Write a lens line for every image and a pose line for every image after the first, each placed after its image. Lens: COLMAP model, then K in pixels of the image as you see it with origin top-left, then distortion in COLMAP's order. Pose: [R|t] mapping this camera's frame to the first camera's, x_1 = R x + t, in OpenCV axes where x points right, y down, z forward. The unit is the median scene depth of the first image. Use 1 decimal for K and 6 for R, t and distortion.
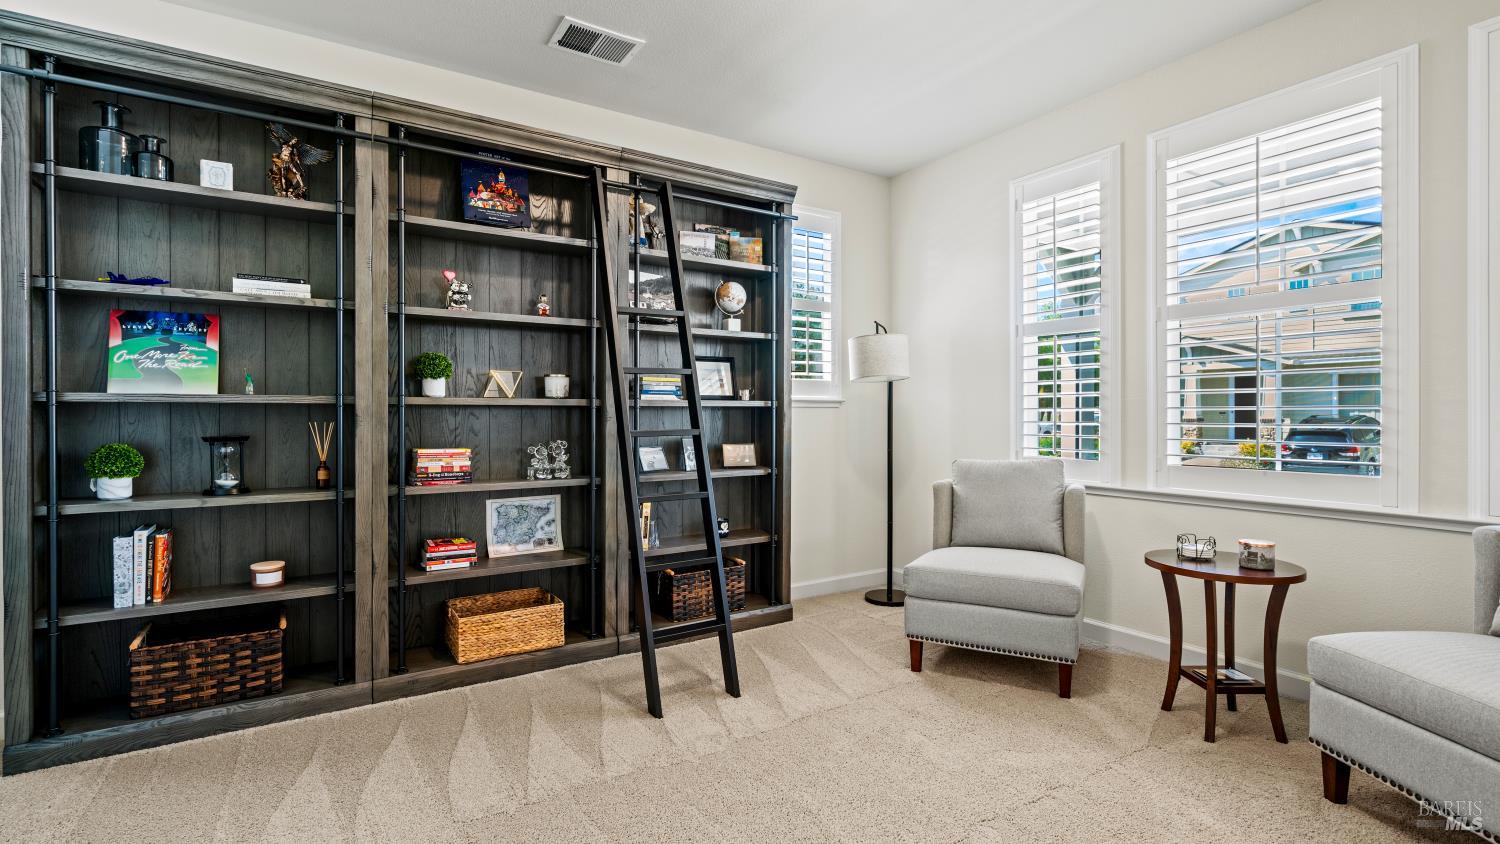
lens RADIAL K [[679.7, 0, 748.4], [0, 679.7, 420.1], [0, 0, 1]] dist [-0.001684, -0.000493]
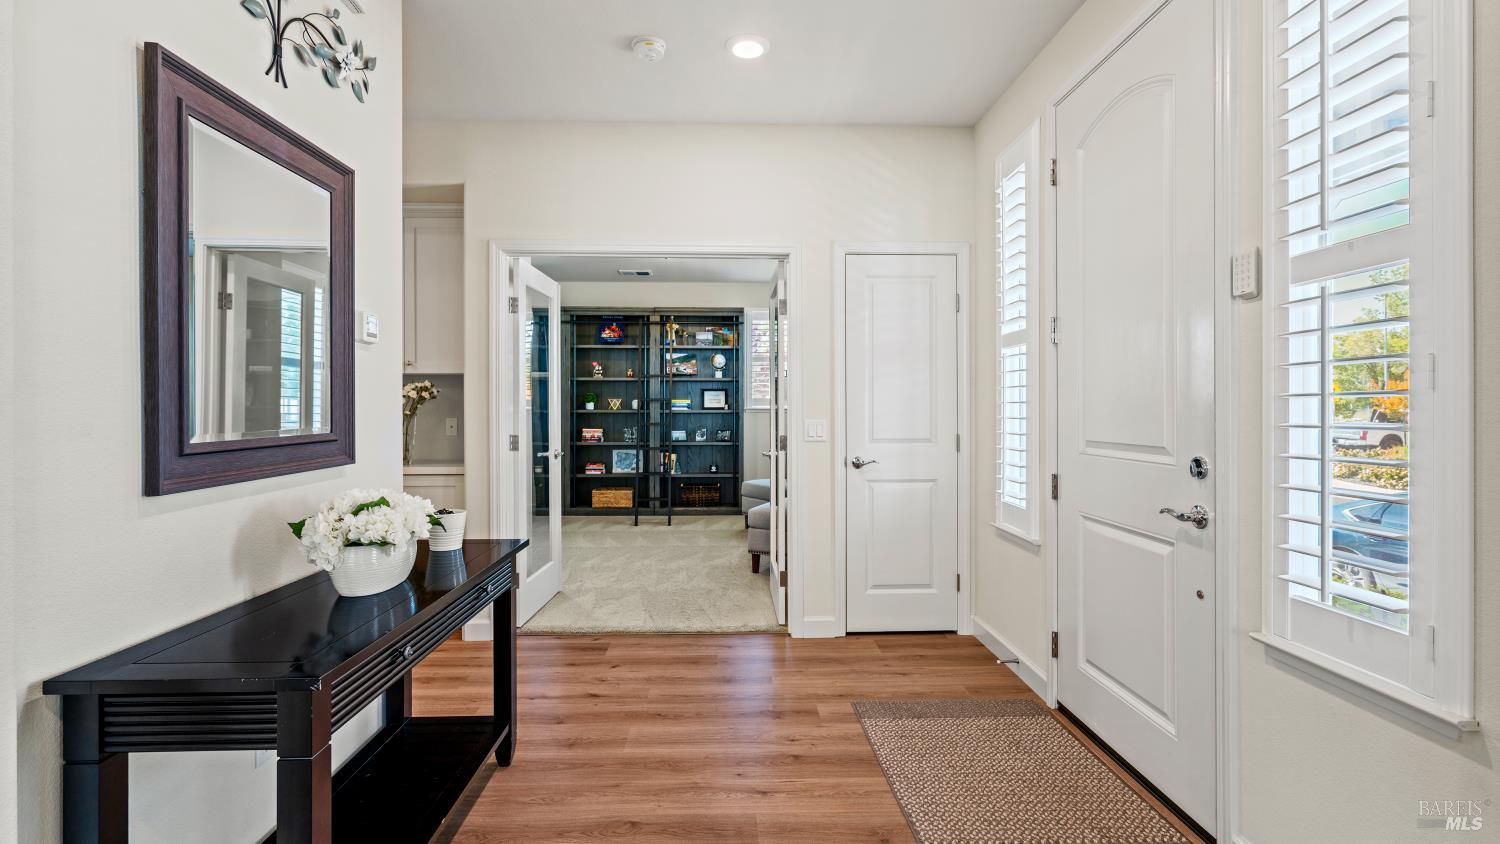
lens RADIAL K [[679.7, 0, 748.3], [0, 679.7, 410.5], [0, 0, 1]] dist [-0.001684, -0.000493]
pose [[0.865669, 0.000778, -0.500615, 1.314261], [-0.003925, 0.999979, -0.005232, -0.017359], [0.500601, 0.006494, 0.865654, -0.935714]]
